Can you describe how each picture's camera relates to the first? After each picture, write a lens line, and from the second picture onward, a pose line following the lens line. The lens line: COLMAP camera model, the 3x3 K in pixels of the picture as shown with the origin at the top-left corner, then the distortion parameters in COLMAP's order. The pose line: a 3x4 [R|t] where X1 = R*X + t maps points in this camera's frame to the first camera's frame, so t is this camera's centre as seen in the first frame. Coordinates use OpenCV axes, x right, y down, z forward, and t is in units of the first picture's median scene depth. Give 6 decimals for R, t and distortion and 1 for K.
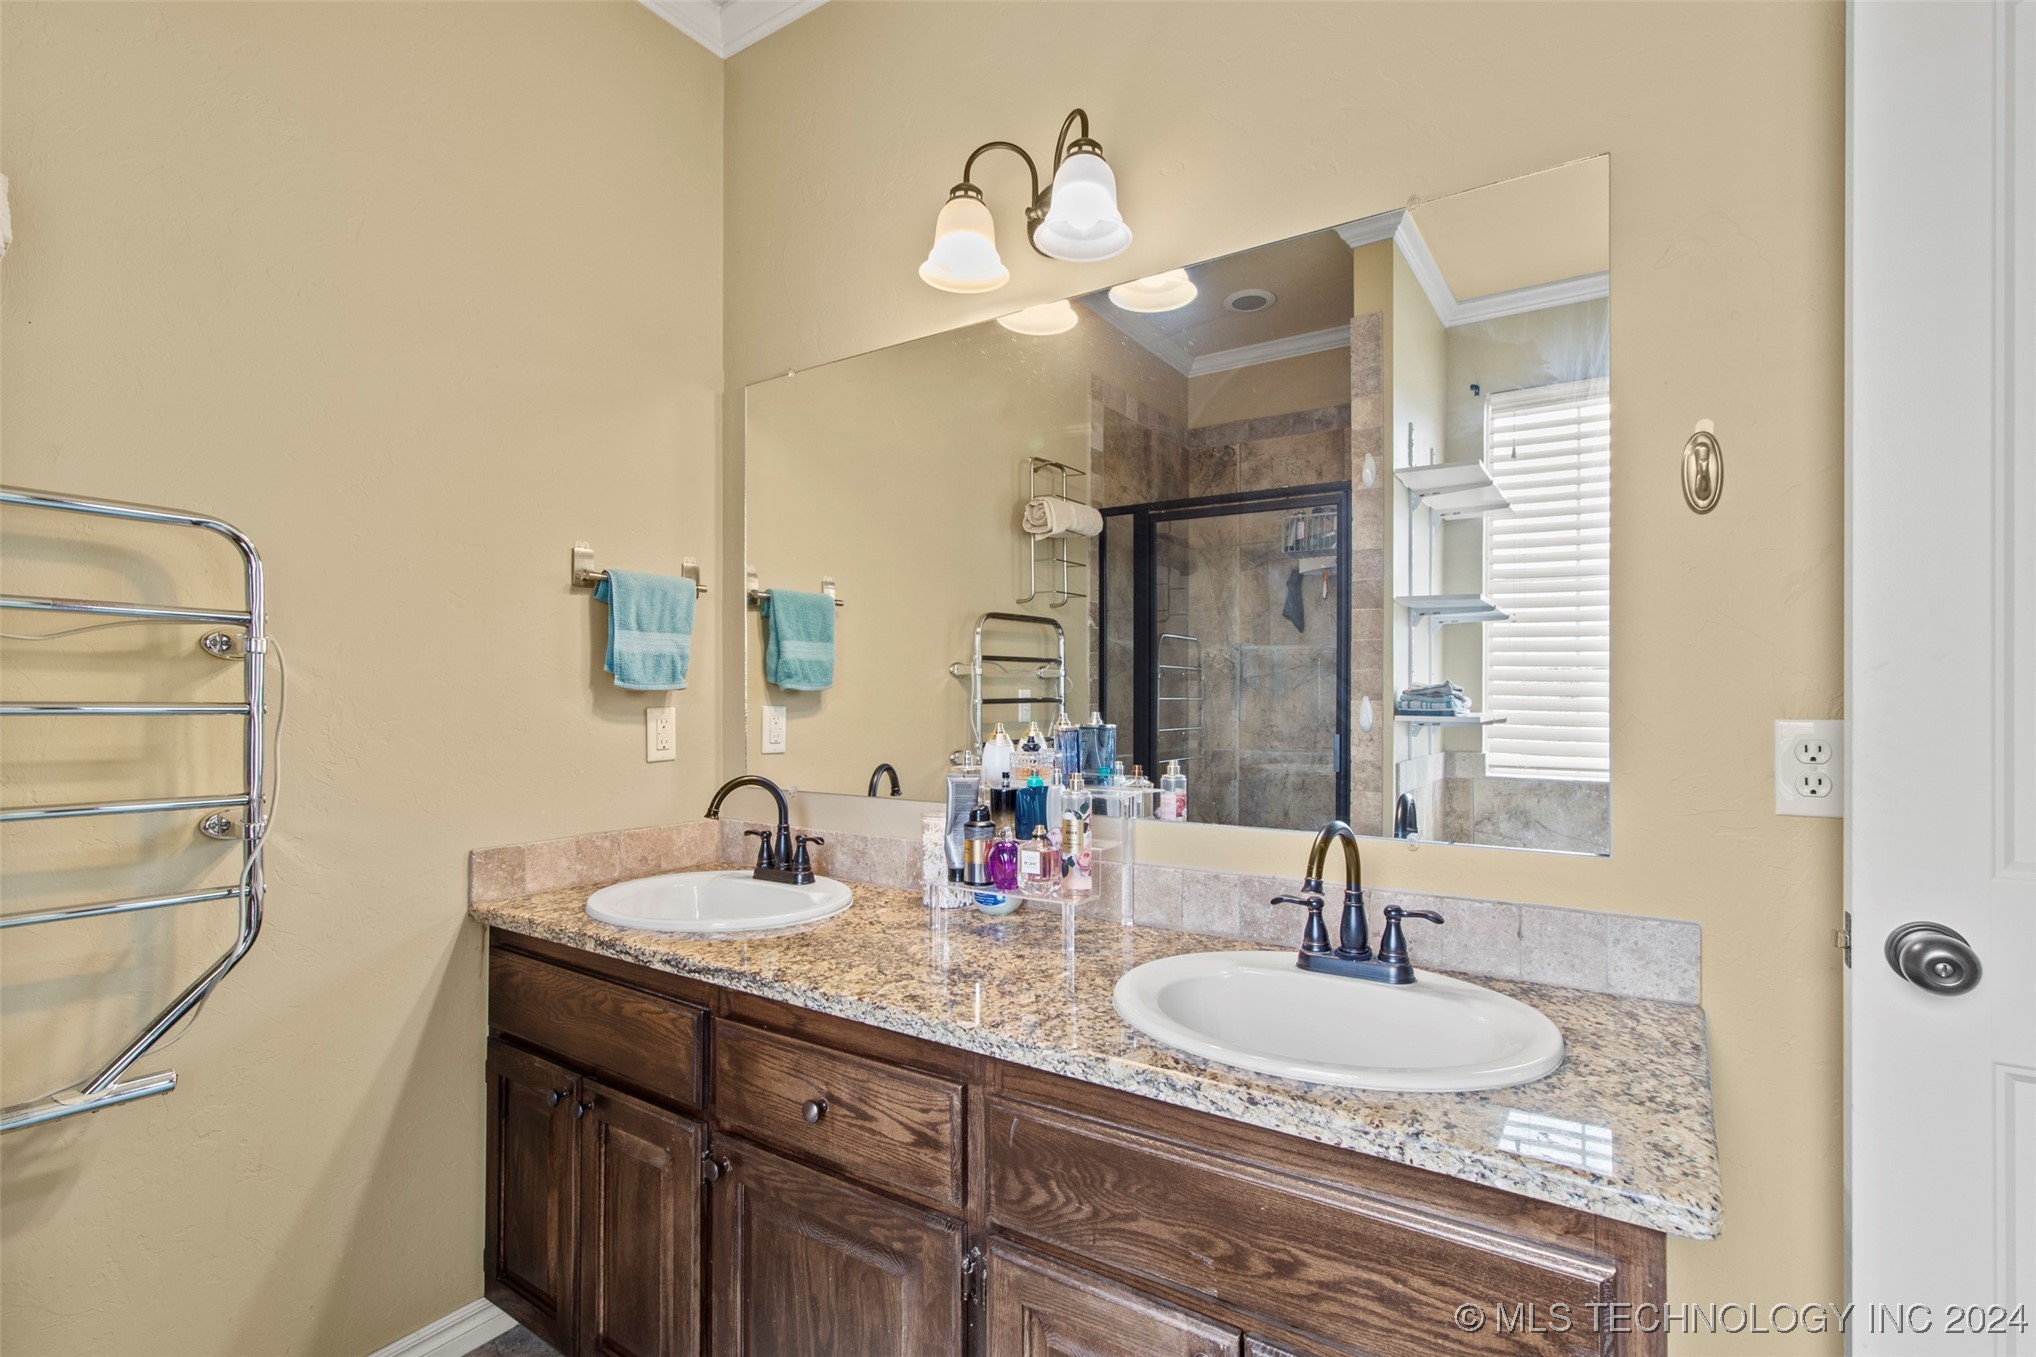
lens RADIAL K [[958.1, 0, 1020.7], [0, 958.1, 659.3], [0, 0, 1]] dist [0.001863, 0.000329]
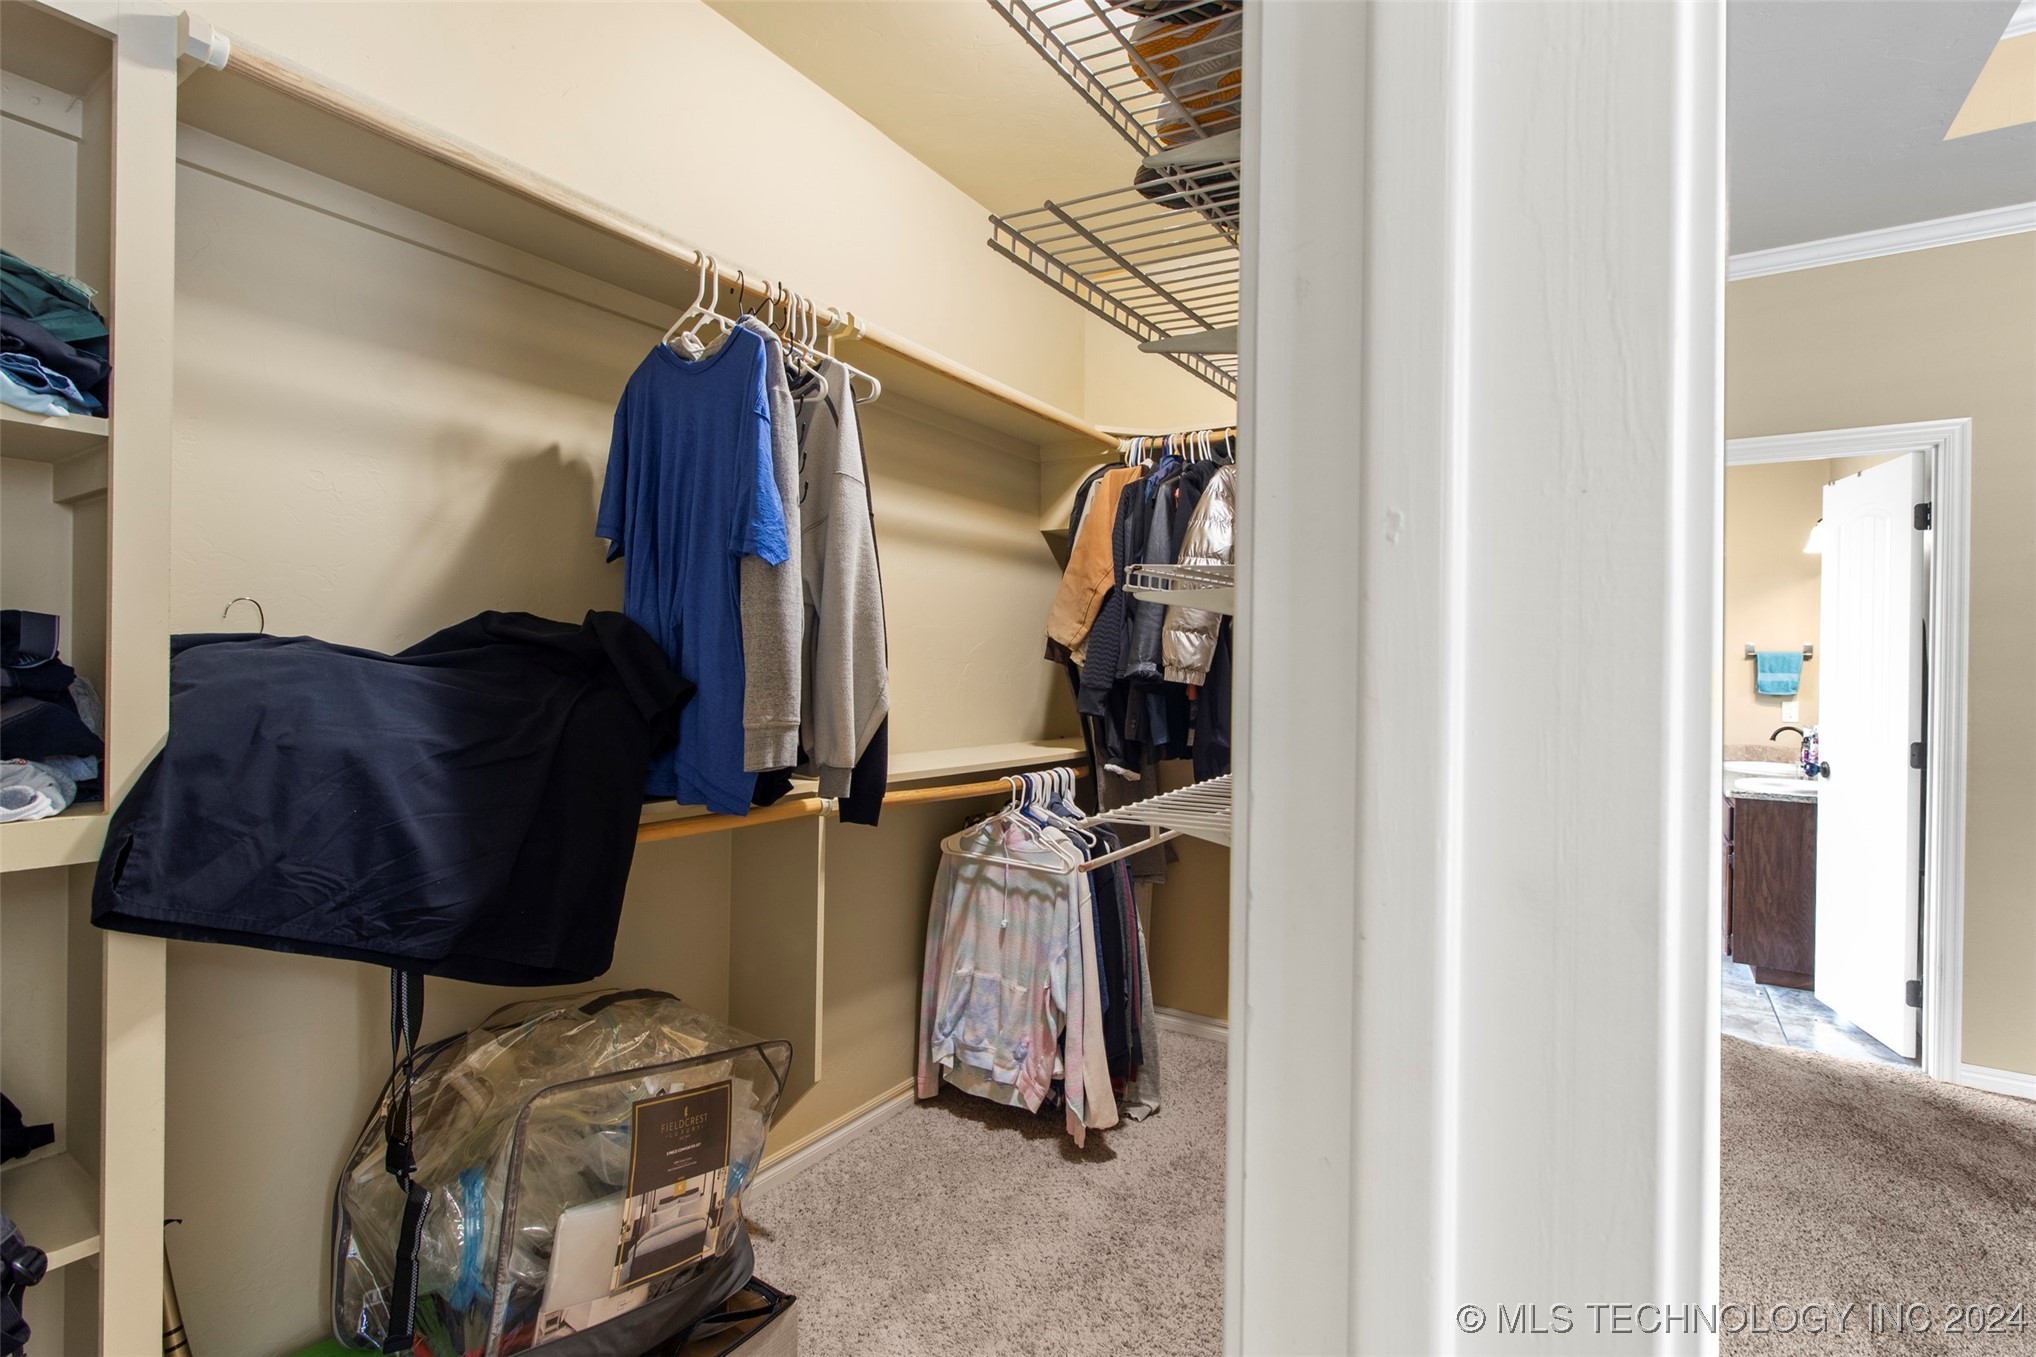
lens RADIAL K [[945.9, 0, 1026.9], [0, 945.9, 670.3], [0, 0, 1]] dist [0.001072, 0.000751]
pose [[0.005801, -0.000028, -0.999983, 2.489141], [0.018371, 0.999831, 0.000078, -0.082949], [0.999814, -0.018372, 0.005801, -1.231758]]
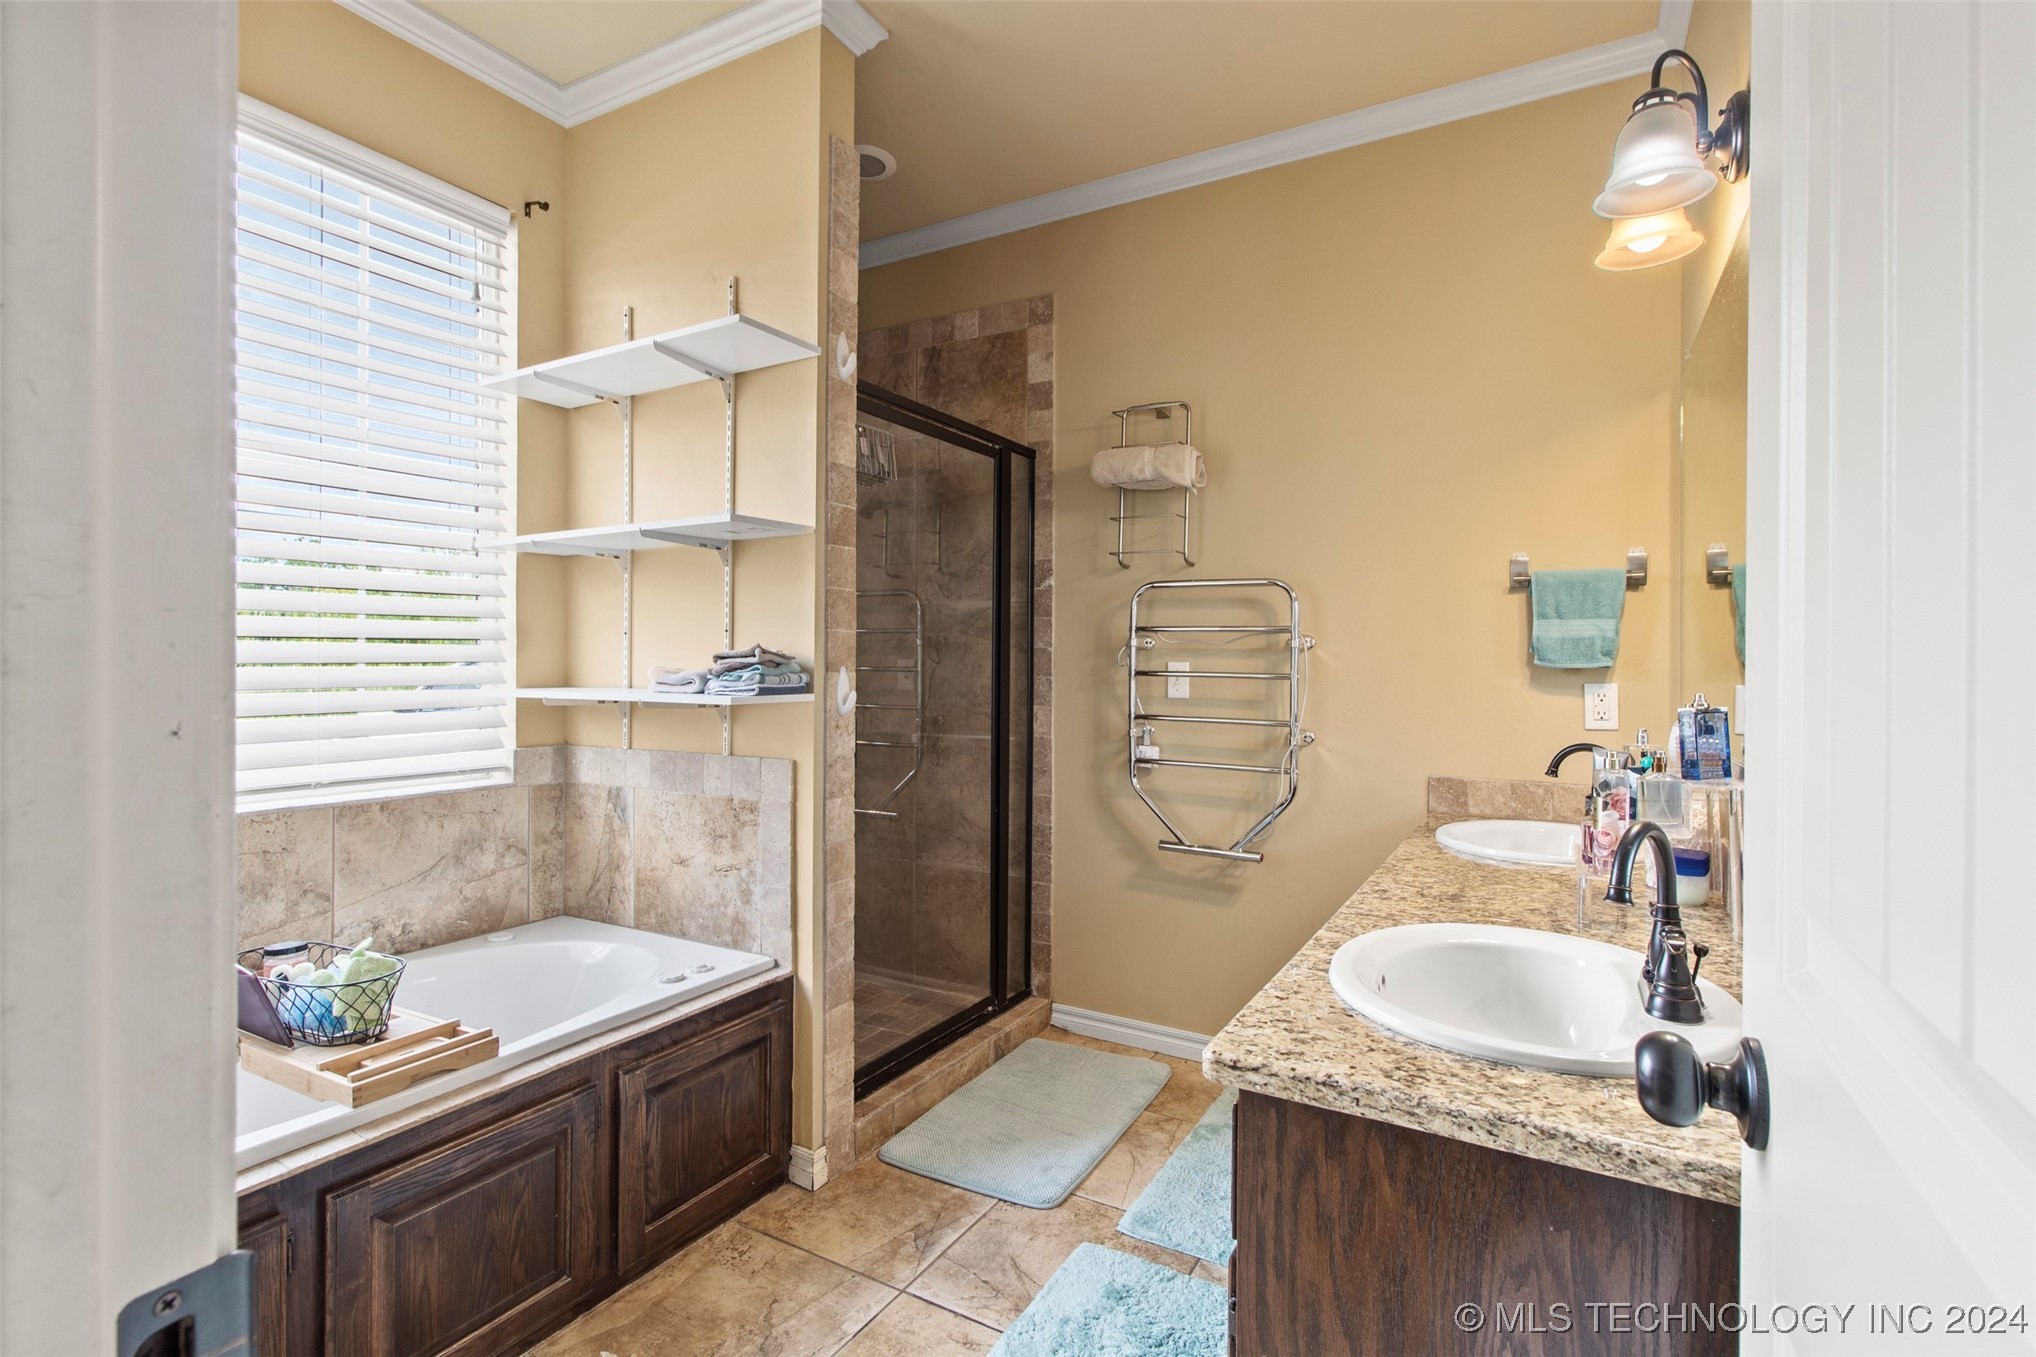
lens RADIAL K [[958.1, 0, 1020.7], [0, 958.1, 659.3], [0, 0, 1]] dist [0.001863, 0.000329]
pose [[0.066158, -0.005491, -0.997794, 0.828943], [0.028887, 0.999576, -0.003585, 0.006317], [0.997391, -0.028586, 0.066288, 0.268559]]
